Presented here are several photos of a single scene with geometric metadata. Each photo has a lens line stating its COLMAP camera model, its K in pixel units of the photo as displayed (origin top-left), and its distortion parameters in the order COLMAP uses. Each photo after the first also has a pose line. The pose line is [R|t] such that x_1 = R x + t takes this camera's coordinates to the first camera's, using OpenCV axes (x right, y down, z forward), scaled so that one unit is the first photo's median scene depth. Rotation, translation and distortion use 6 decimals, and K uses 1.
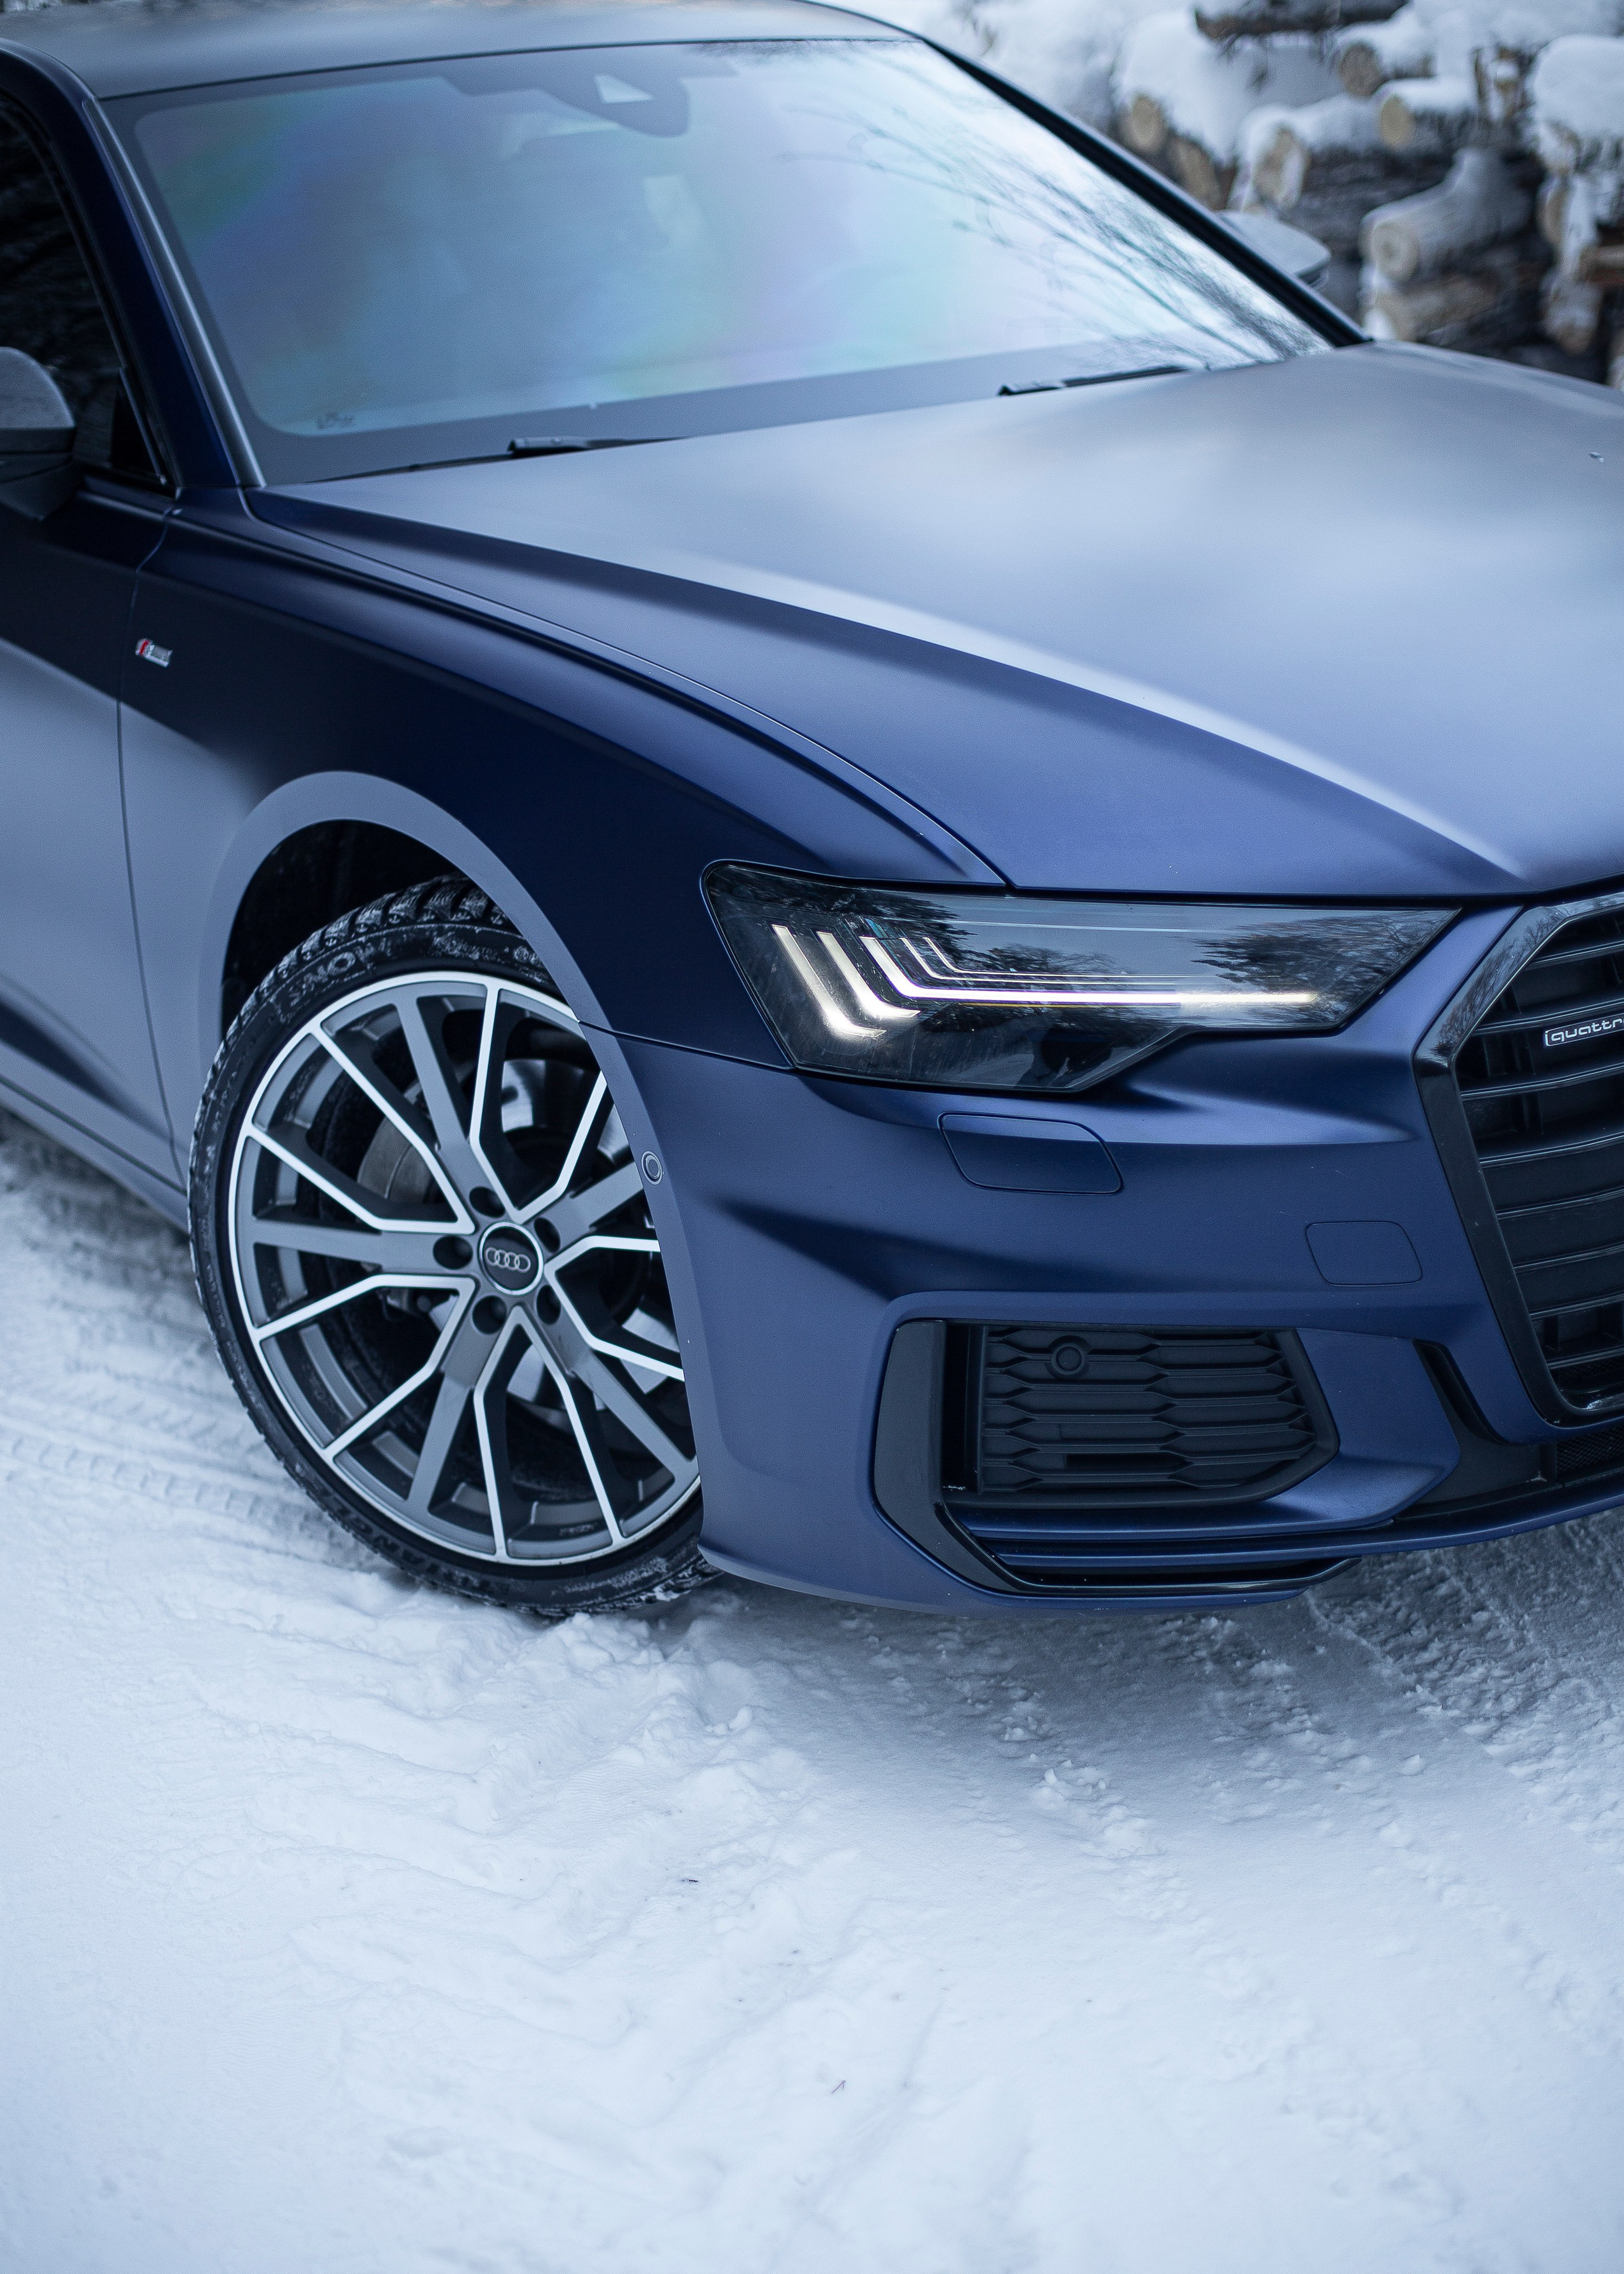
lens RADIAL K [[3488.6, 0, 812.0], [0, 3488.6, 1137.0], [0, 0, 1]] dist [-0.156303, 0.176345]
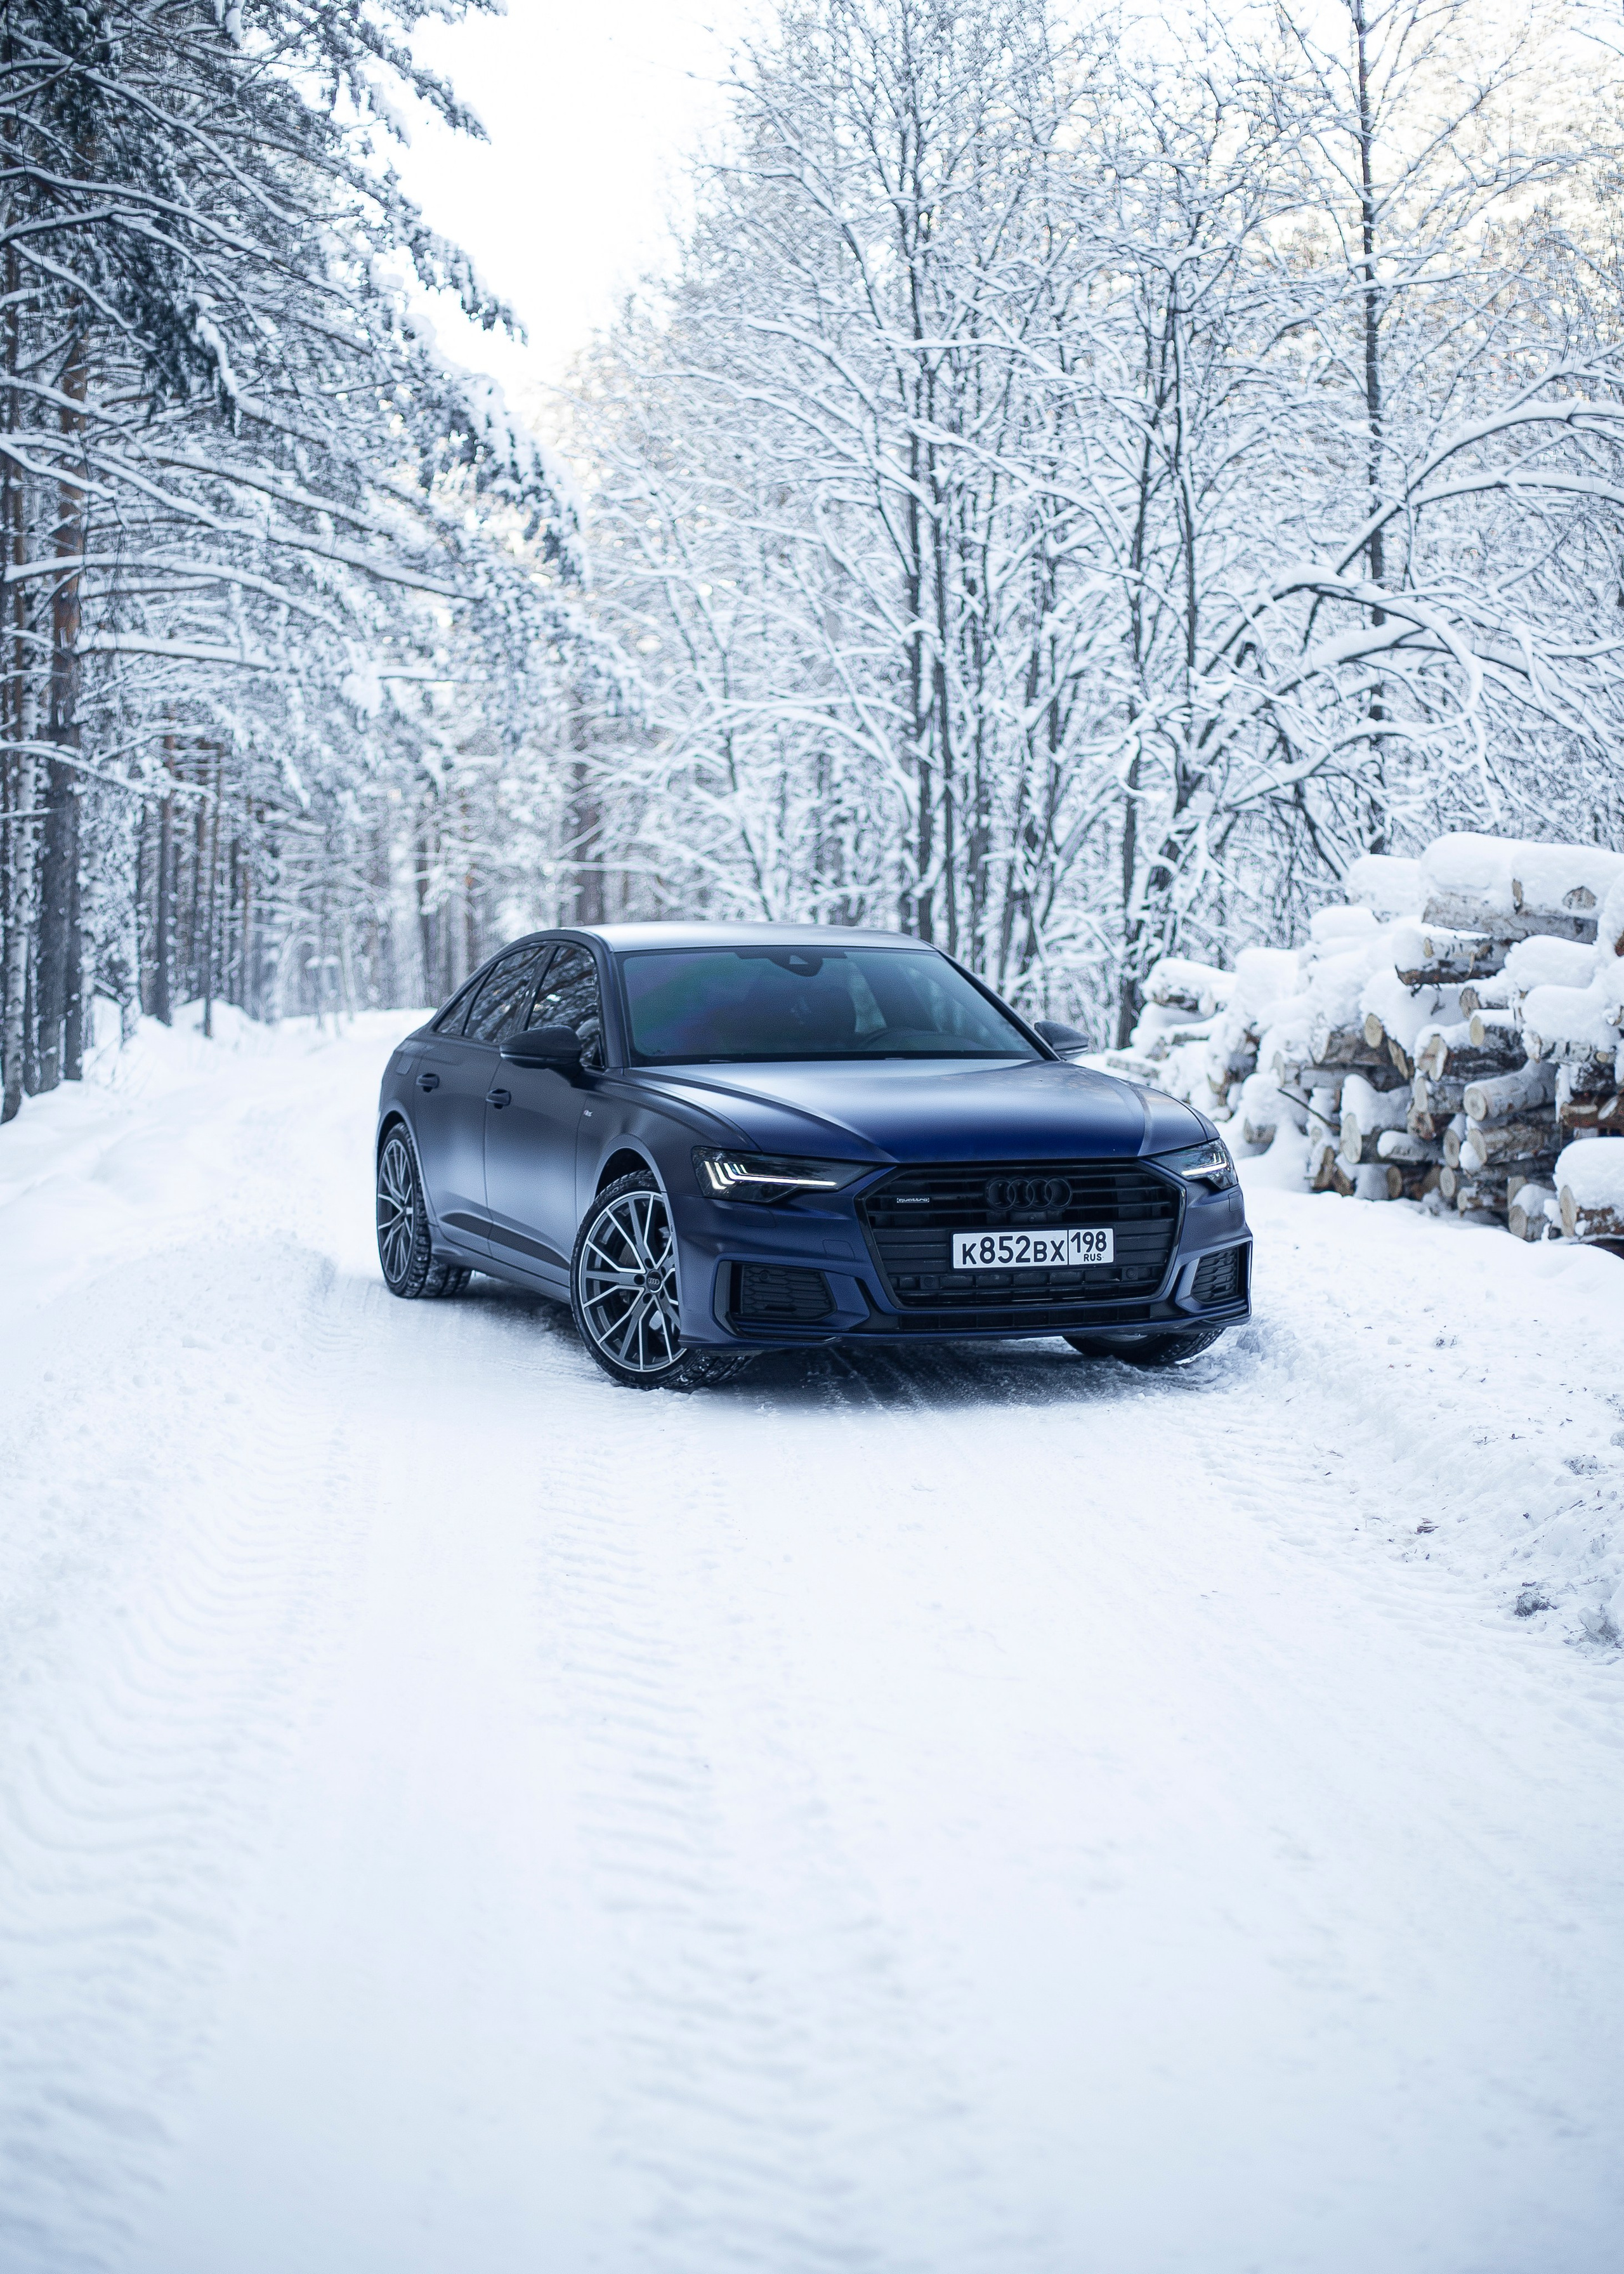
lens RADIAL K [[3488.6, 0, 812.0], [0, 3488.6, 1137.0], [0, 0, 1]] dist [-0.156303, 0.176345]
pose [[0.966493, 0.057368, -0.250200, 0.886569], [-0.121727, 0.960572, -0.249968, 0.716771], [0.225995, 0.272048, 0.935369, -2.138528]]
